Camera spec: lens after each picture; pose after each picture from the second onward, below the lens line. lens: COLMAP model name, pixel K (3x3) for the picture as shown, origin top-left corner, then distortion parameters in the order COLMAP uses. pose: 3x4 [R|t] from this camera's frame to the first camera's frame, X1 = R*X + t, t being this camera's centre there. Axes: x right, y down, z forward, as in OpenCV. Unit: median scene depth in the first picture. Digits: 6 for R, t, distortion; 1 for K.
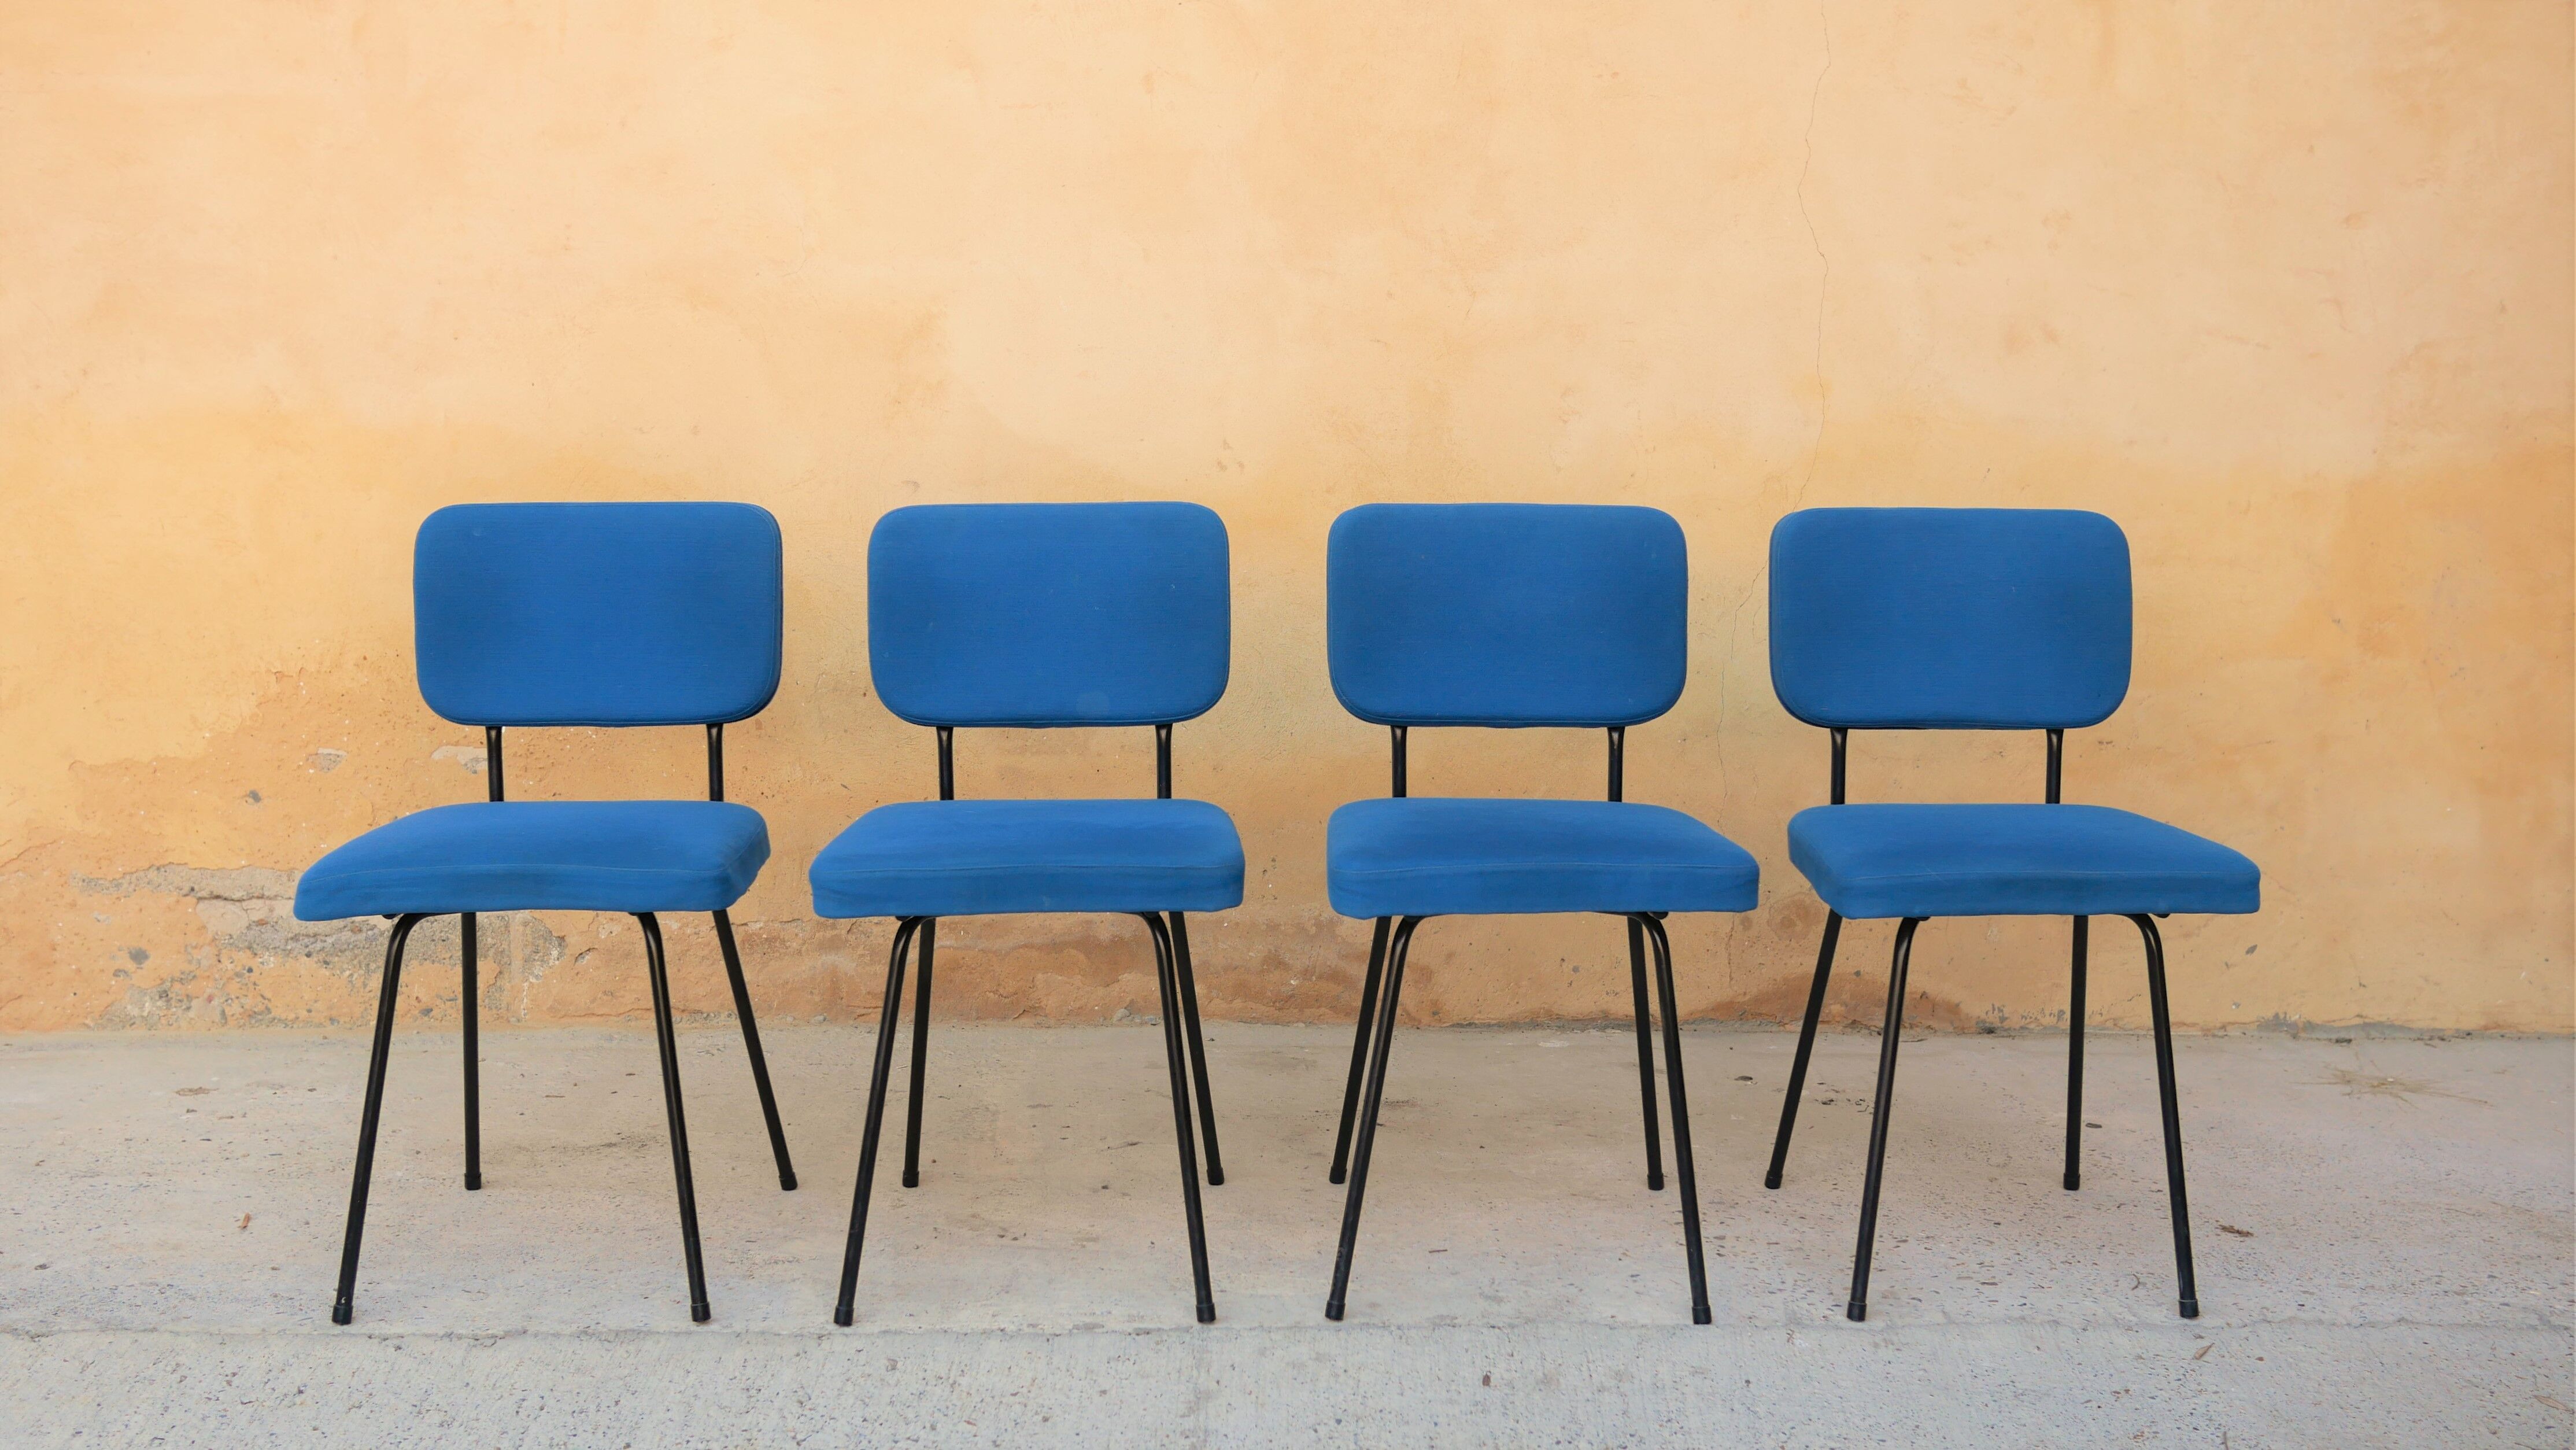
lens RADIAL K [[3107.7, 0, 1312.7], [0, 3107.7, 737.1], [0, 0, 1]] dist [-0.003115, -0.010589]
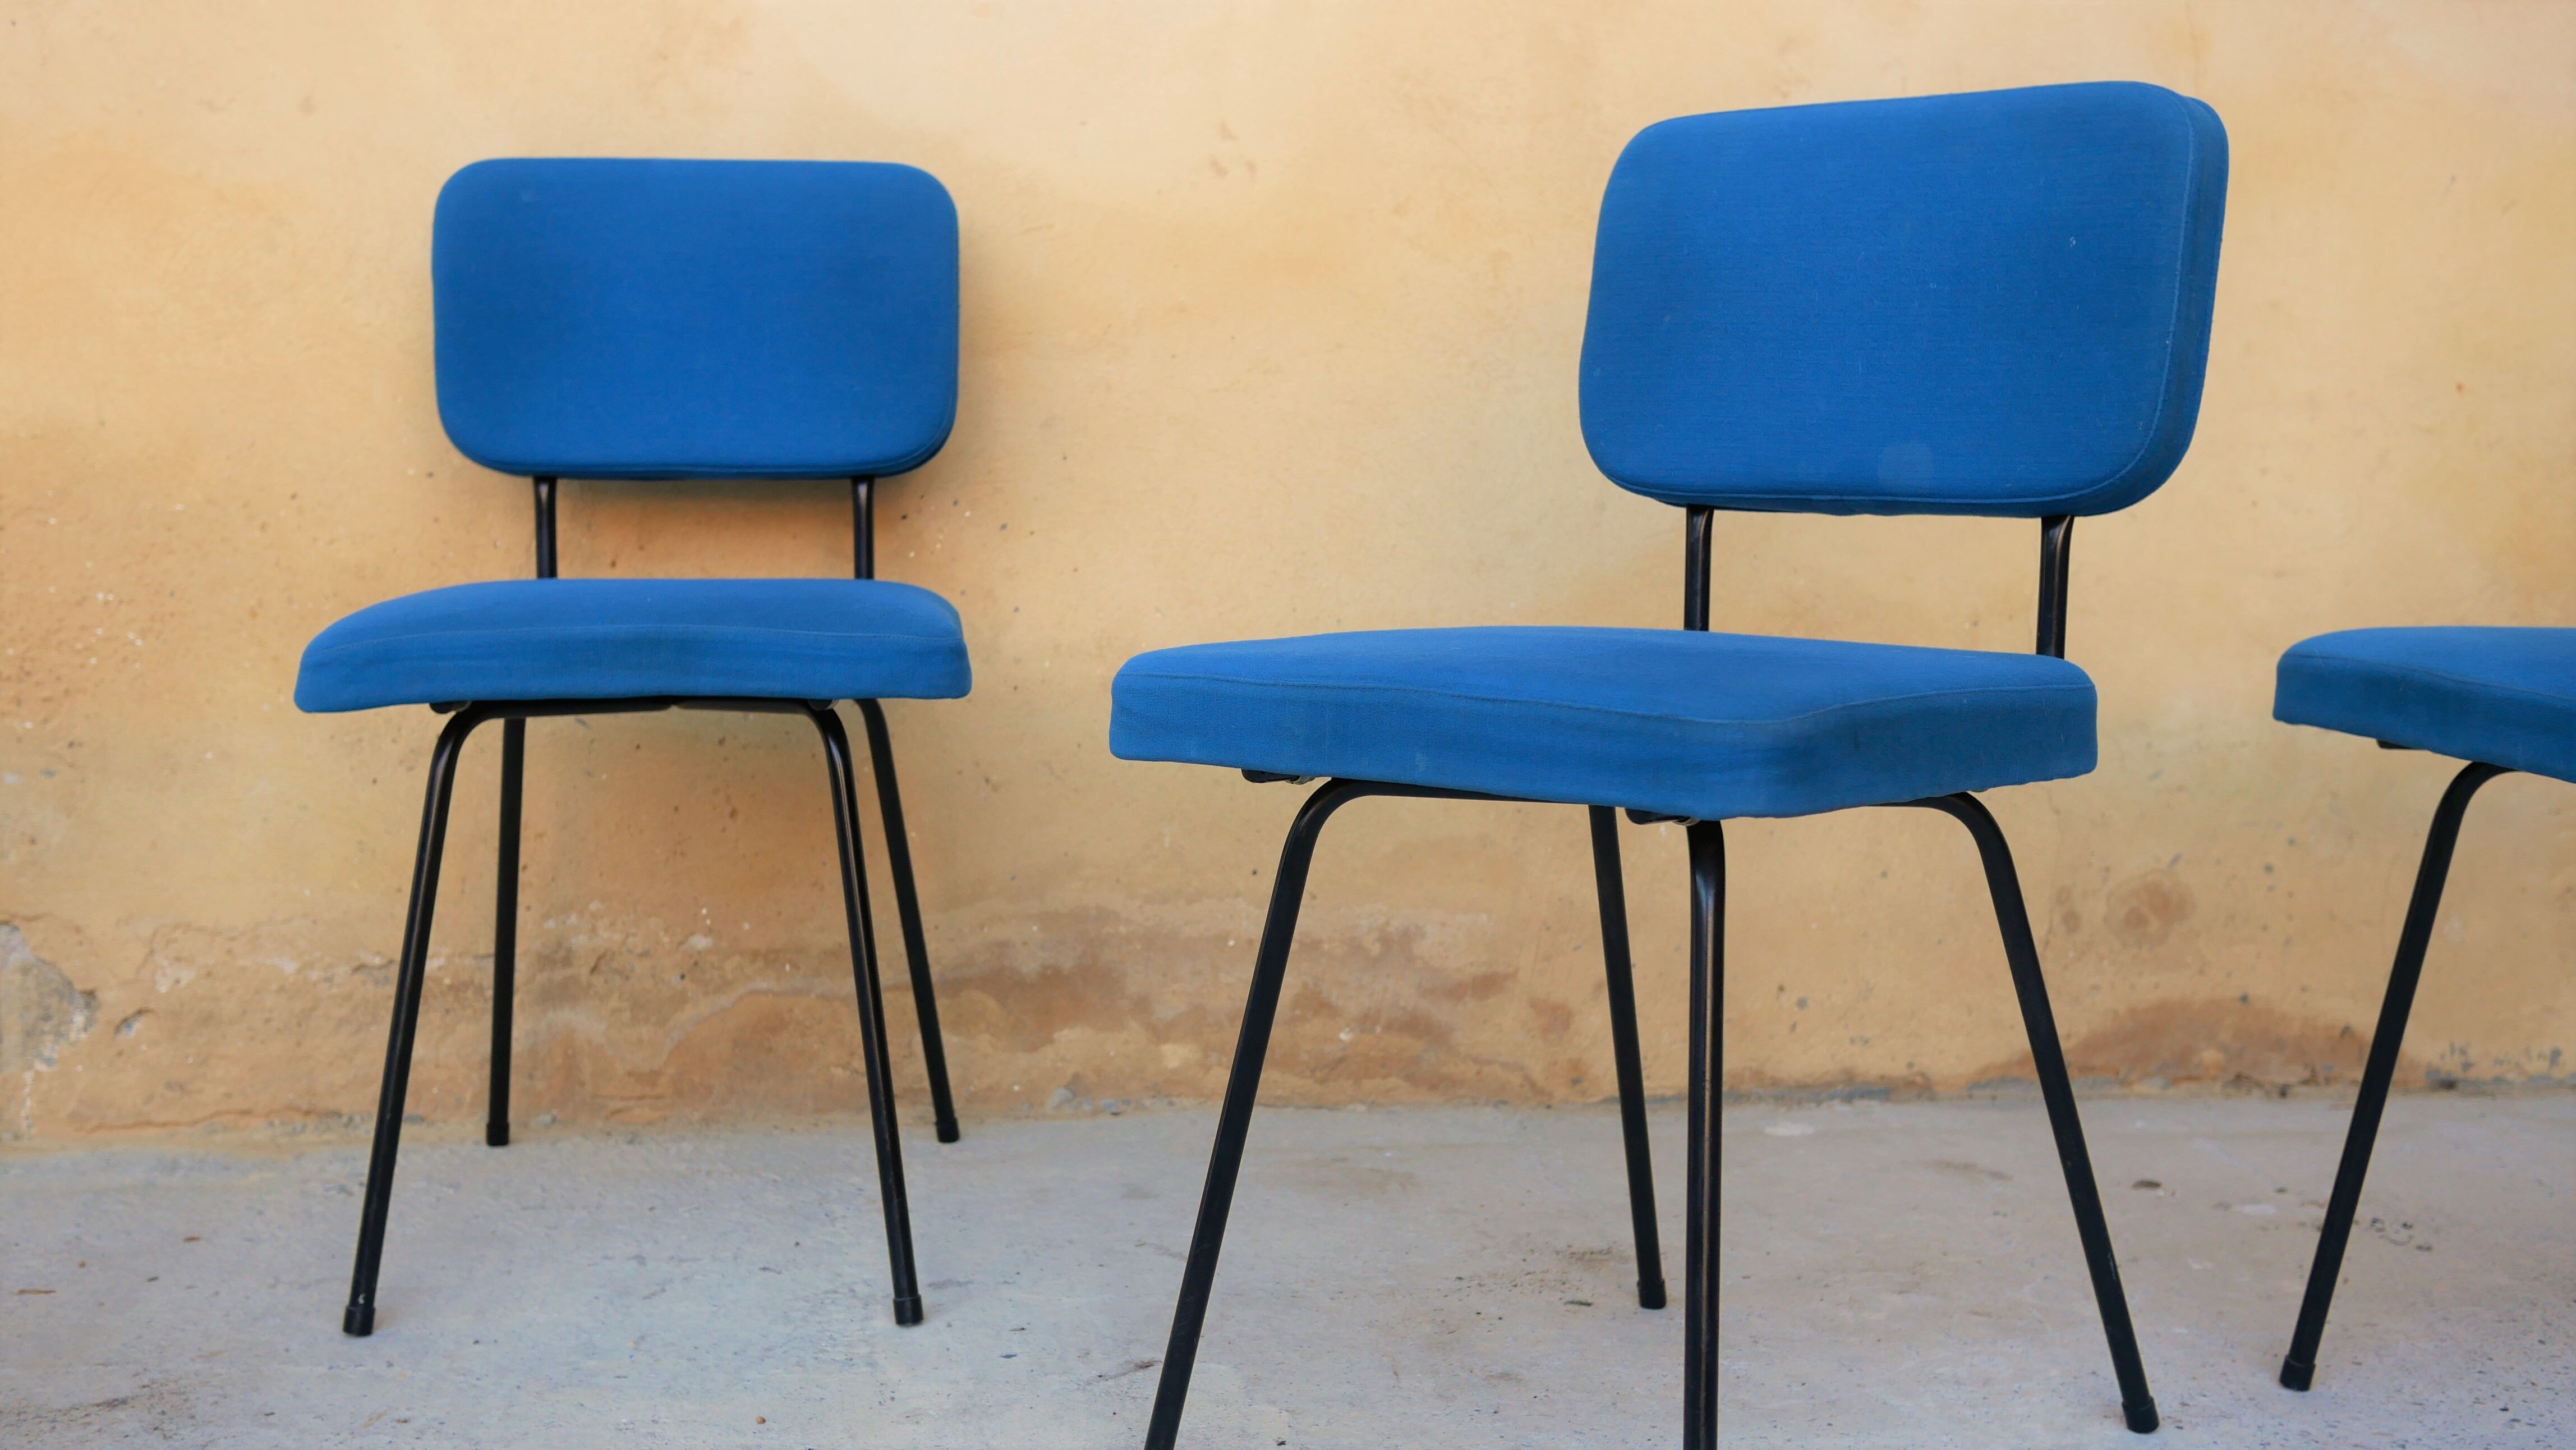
lens RADIAL K [[2983.3, 0, 1289.9], [0, 2983.3, 732.9], [0, 0, 1]] dist [0.004237, 0.002756]
pose [[0.997089, -0.018040, 0.074077, -0.074348], [0.018924, 0.999758, -0.011244, 0.033647], [-0.073856, 0.012613, 0.997189, 0.539222]]
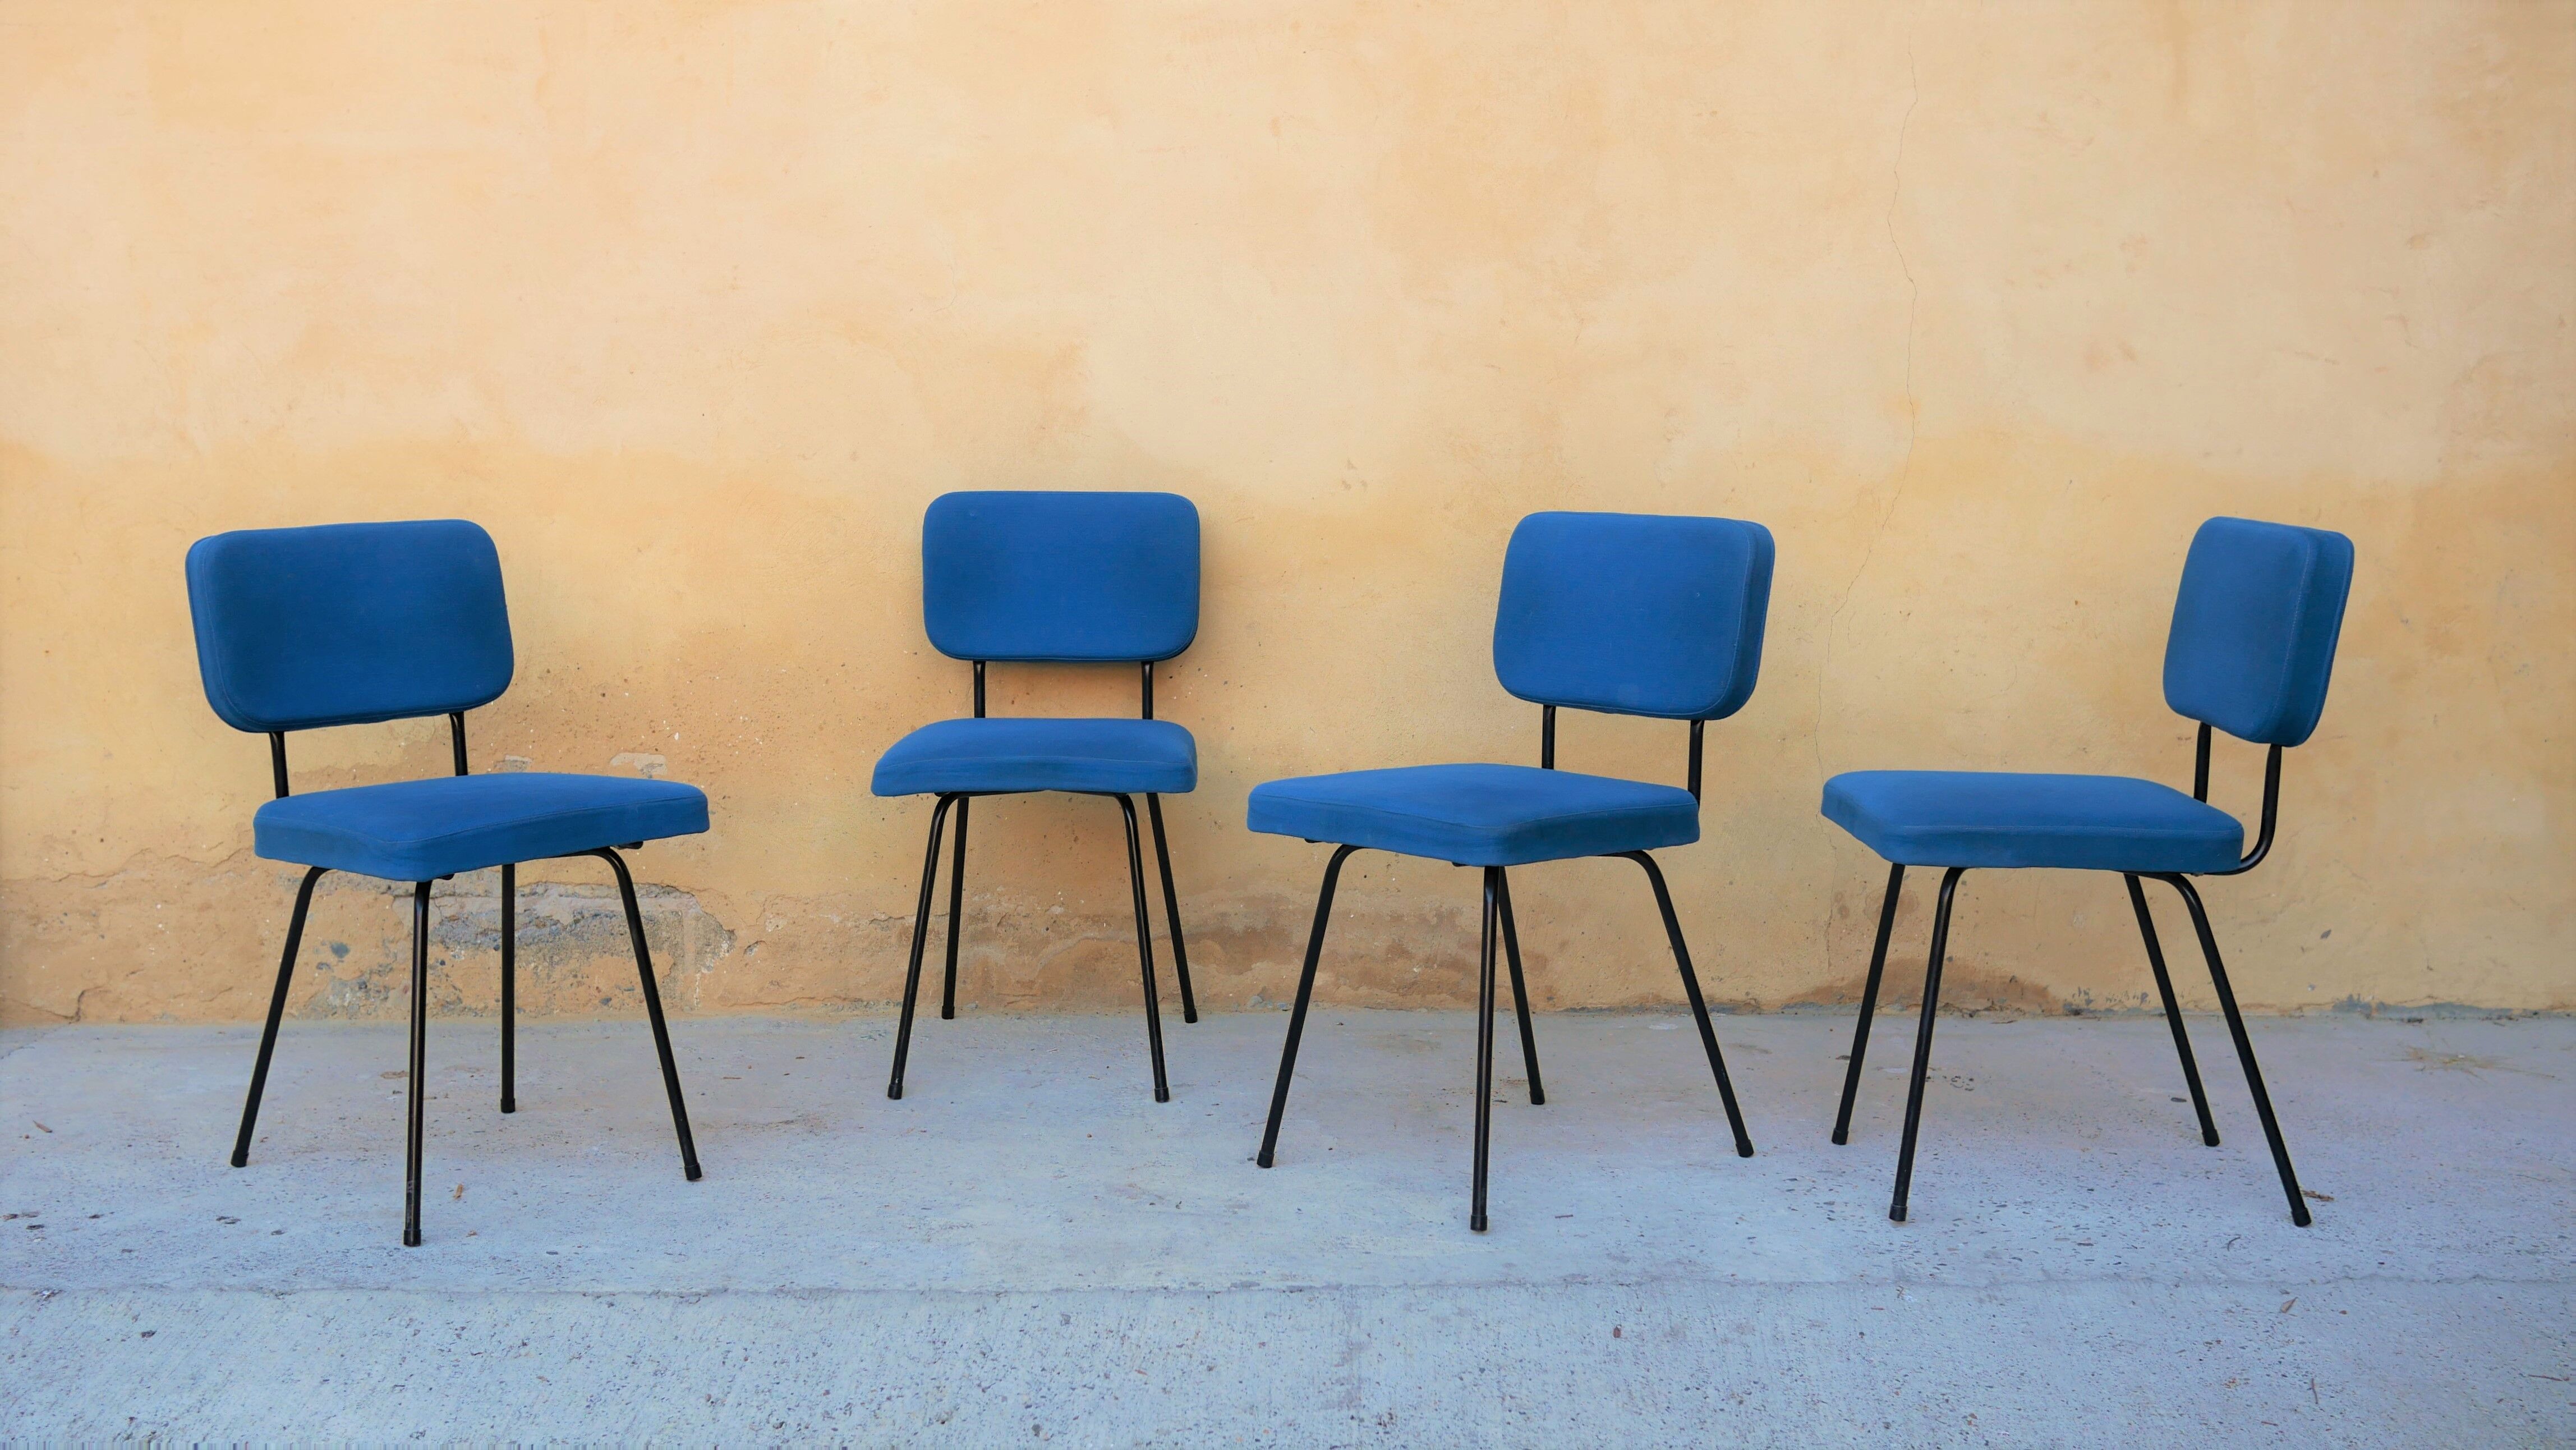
lens RADIAL K [[3018.0, 0, 1303.3], [0, 3018.0, 722.5], [0, 0, 1]] dist [-0.013311, 0.031867]
pose [[0.999548, -0.007169, -0.029181, -0.017841], [0.006943, 0.999945, -0.007837, 0.002799], [0.029235, 0.007631, 0.999543, -0.040952]]
